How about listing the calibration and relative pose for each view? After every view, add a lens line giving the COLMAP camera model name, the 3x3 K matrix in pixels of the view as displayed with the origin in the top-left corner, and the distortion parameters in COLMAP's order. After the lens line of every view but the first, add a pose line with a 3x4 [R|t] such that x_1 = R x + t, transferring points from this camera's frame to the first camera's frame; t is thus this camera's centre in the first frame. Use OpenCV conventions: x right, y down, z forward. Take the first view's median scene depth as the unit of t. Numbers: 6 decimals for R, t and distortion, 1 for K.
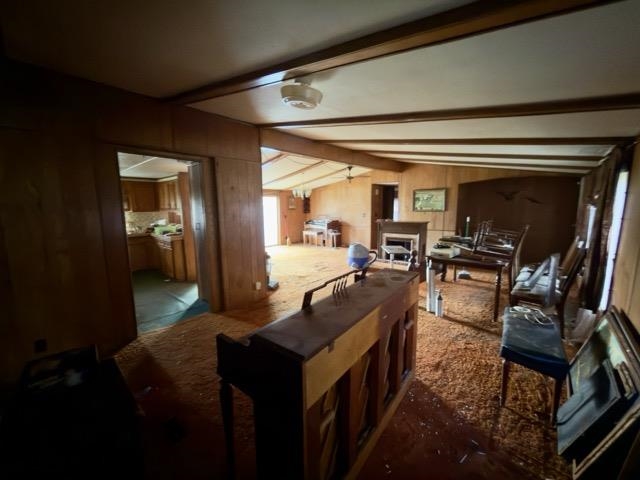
lens RADIAL K [[256.5, 0, 320.0], [0, 256.5, 240.0], [0, 0, 1]] dist [0.000410, 0.000030]
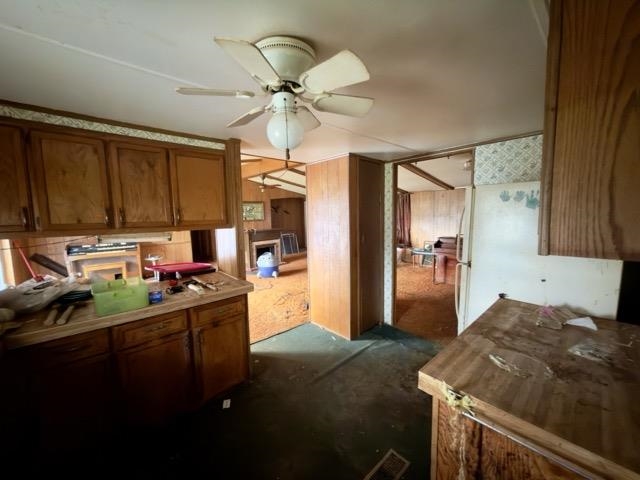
lens RADIAL K [[256.5, 0, 320.0], [0, 256.5, 240.0], [0, 0, 1]] dist [0.000410, 0.000030]
pose [[0.100729, -0.093322, 0.990527, -0.762277], [0.151362, 0.985439, 0.077451, -0.076225], [-0.983333, 0.142127, 0.113388, 0.628310]]
